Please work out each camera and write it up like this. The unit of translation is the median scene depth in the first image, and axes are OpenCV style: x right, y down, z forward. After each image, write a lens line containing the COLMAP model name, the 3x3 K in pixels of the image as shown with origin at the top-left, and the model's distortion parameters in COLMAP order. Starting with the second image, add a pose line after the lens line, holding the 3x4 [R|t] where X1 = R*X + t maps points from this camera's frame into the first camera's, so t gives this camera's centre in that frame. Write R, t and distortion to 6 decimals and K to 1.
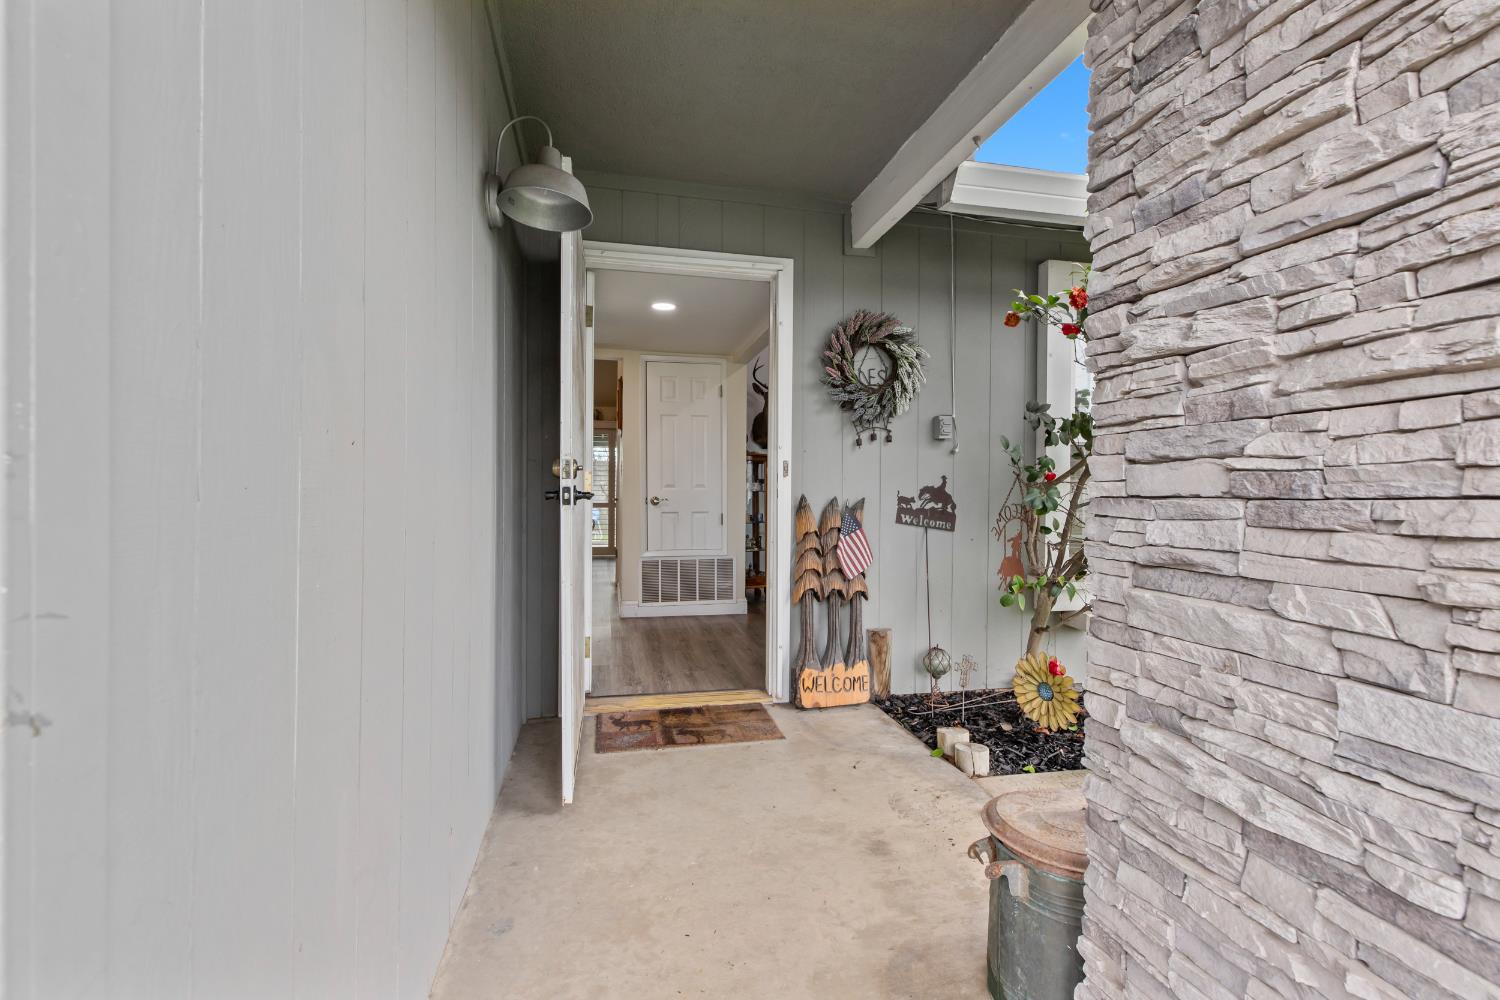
lens RADIAL K [[688.3, 0, 750.0], [0, 688.3, 500.0], [0, 0, 1]] dist [-0.001013, -0.000226]
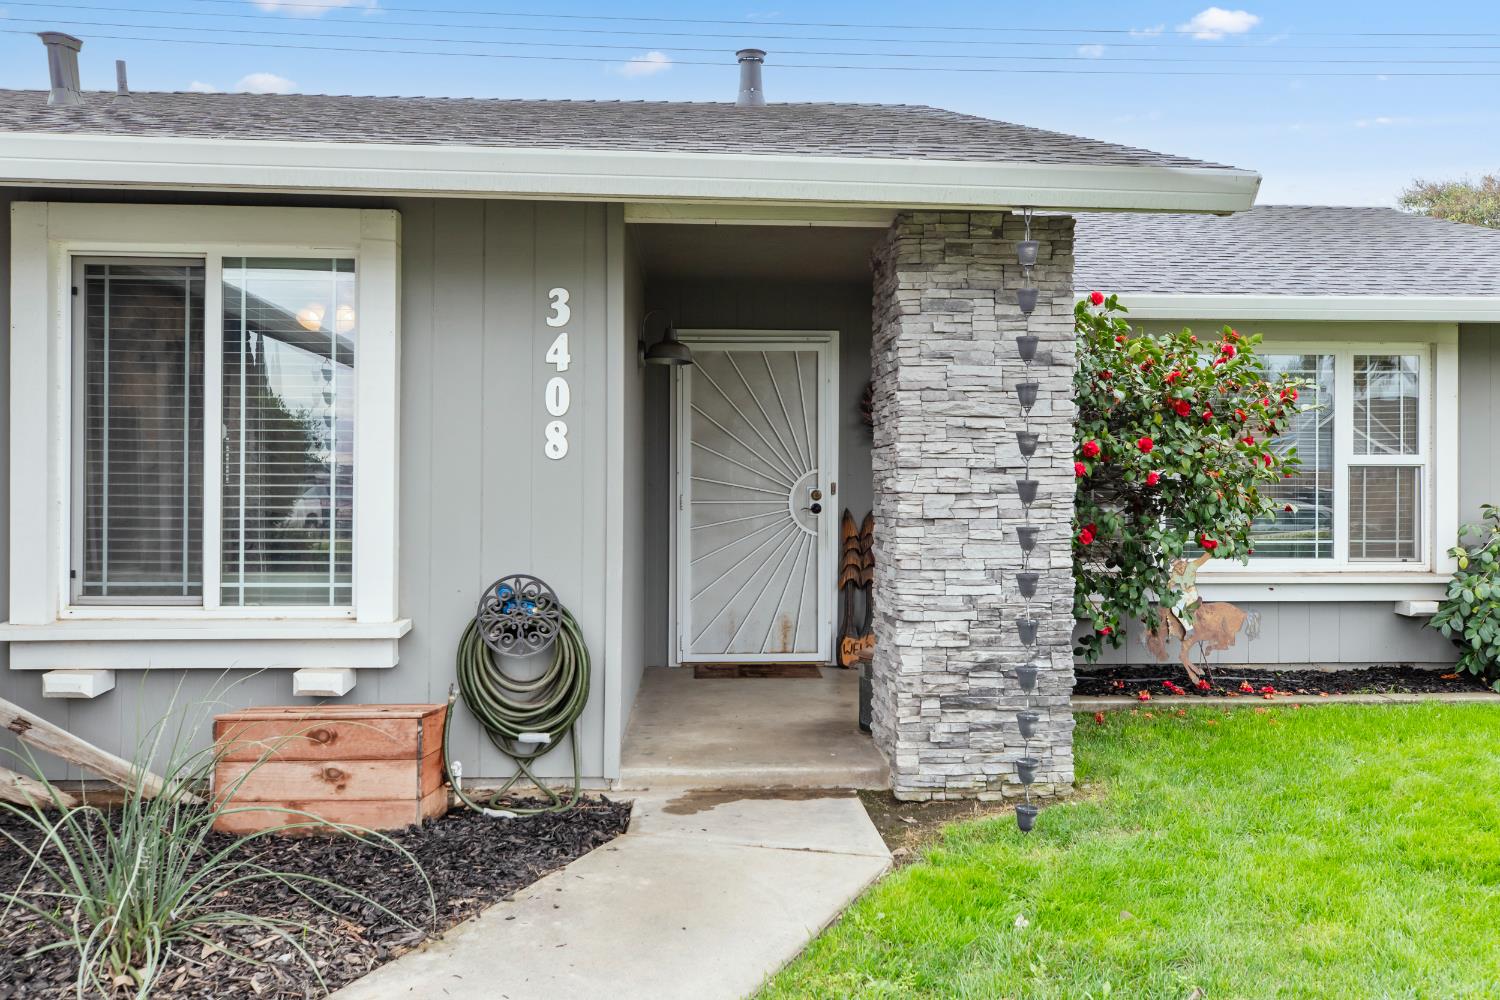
lens RADIAL K [[1192.5, 0, 749.5], [0, 1192.5, 476.9], [0, 0, 1]] dist [-0.000504, -0.000345]
pose [[0.987313, -0.005134, -0.158702, 0.259708], [0.004282, 0.999975, -0.005707, -0.057114], [0.158727, 0.004955, 0.987310, -1.313627]]
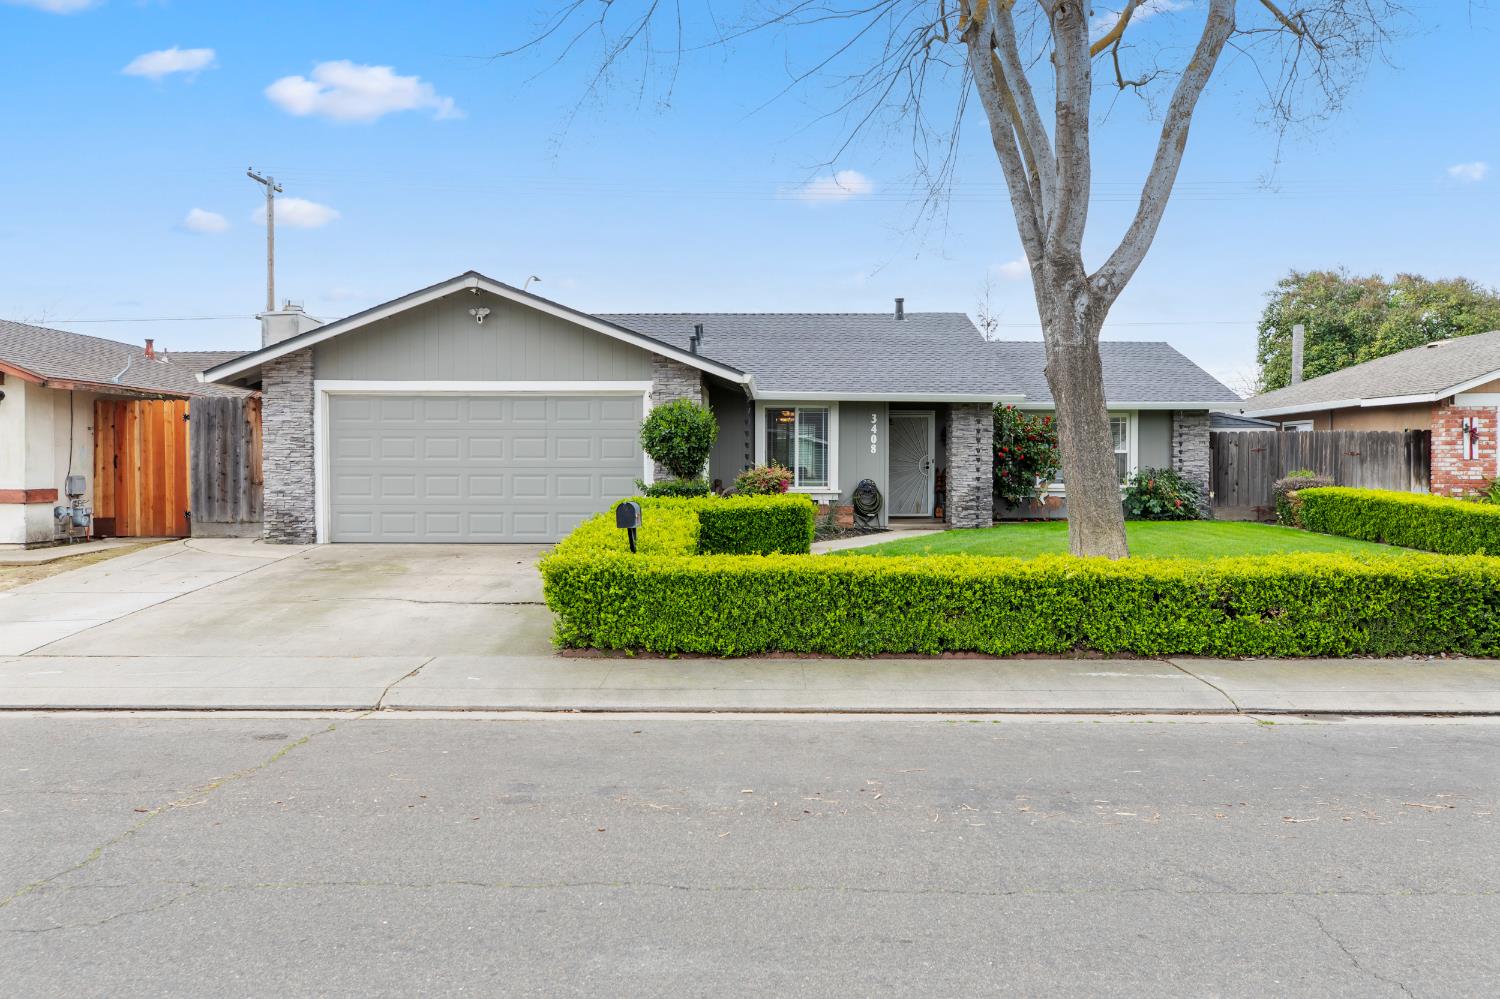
lens RADIAL K [[1192.5, 0, 749.5], [0, 1192.5, 476.4], [0, 0, 1]] dist [-0.000504, -0.000345]
pose [[0.977017, -0.003795, -0.213126, 0.653461], [0.005823, 0.999944, 0.008889, -0.005825], [0.213081, -0.009925, 0.976984, -9.257015]]
